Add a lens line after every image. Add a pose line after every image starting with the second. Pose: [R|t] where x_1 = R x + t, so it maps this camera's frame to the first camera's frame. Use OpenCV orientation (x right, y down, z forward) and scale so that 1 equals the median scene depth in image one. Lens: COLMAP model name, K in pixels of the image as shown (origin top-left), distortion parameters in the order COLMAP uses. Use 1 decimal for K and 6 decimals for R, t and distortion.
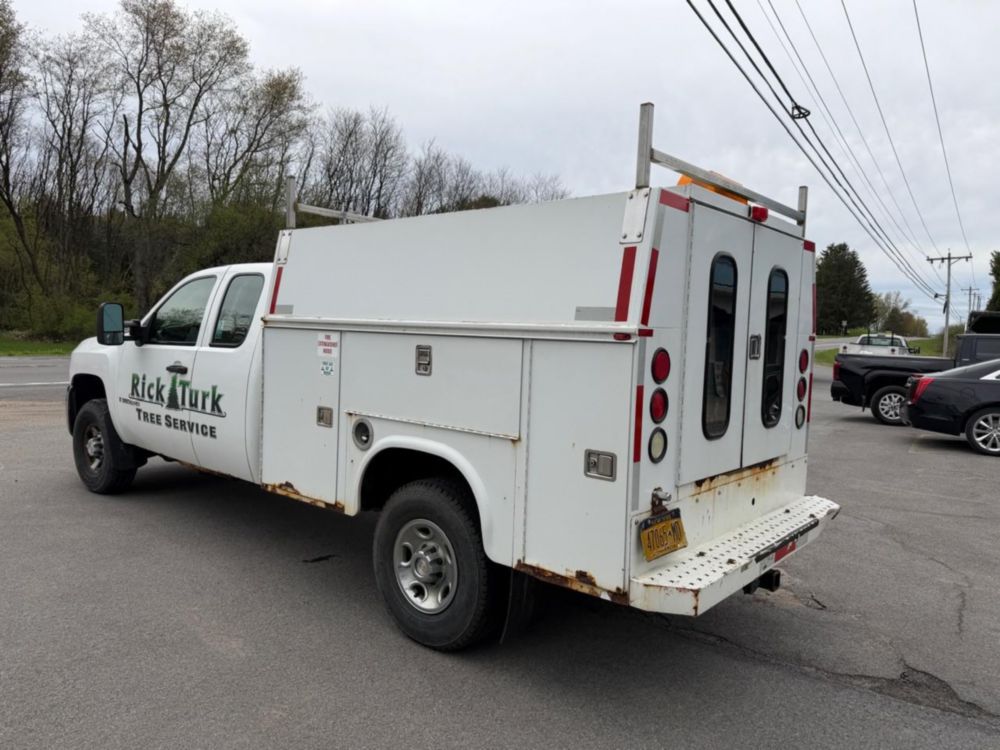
lens RADIAL K [[713.0, 0, 500.0], [0, 713.0, 375.0], [0, 0, 1]] dist [0.001349, -0.004316]
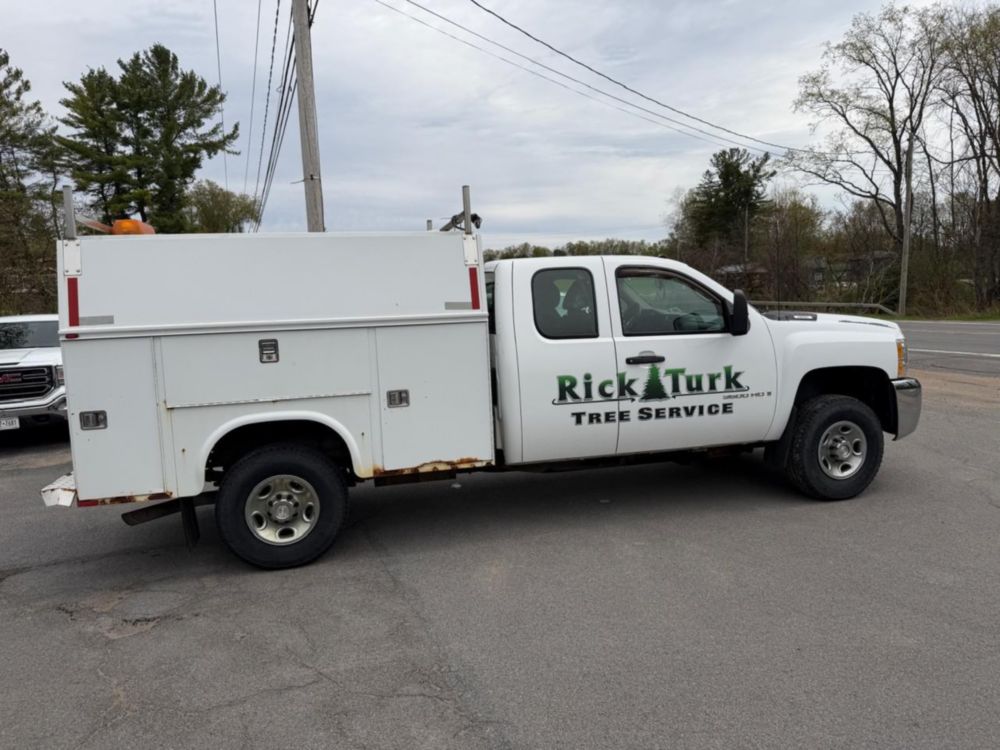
lens RADIAL K [[714.6, 0, 492.2], [0, 714.6, 376.7], [0, 0, 1]] dist [0.044897, -0.069681]
pose [[-0.589483, 0.069060, -0.804824, 0.791998], [-0.034658, 0.993259, 0.110614, -0.108696], [0.807037, 0.093098, -0.583115, 1.831578]]
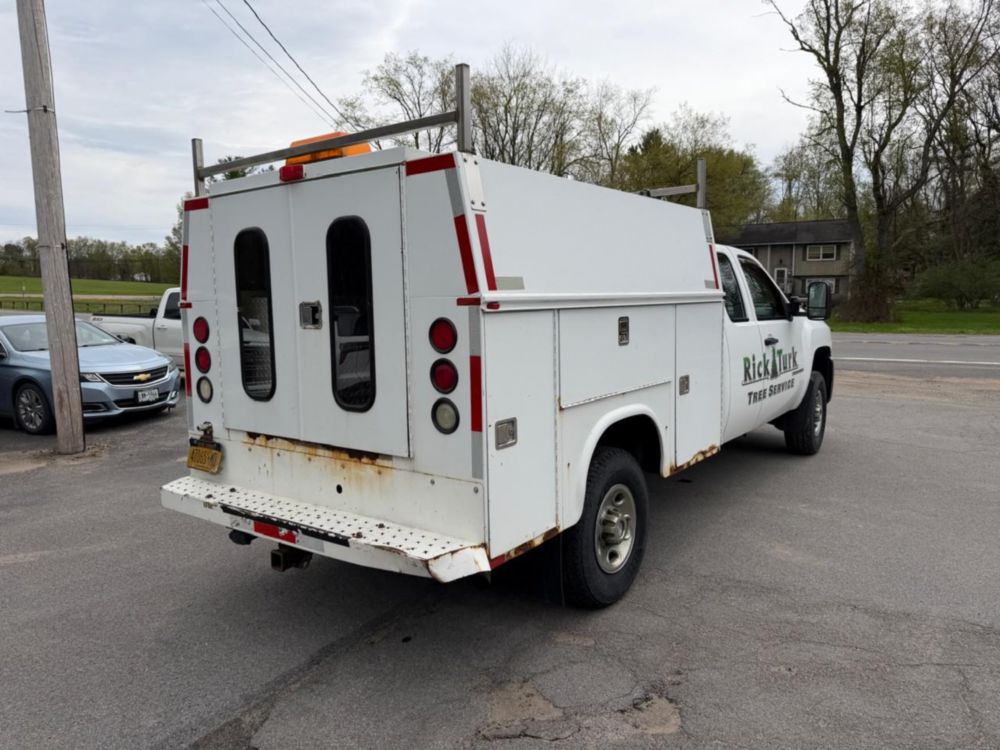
lens RADIAL K [[714.6, 0, 492.2], [0, 714.6, 376.7], [0, 0, 1]] dist [0.044897, -0.069681]
pose [[0.063958, 0.069985, -0.995496, 0.949204], [-0.045873, 0.996690, 0.067122, -0.024220], [0.996898, 0.041374, 0.066956, 0.856621]]
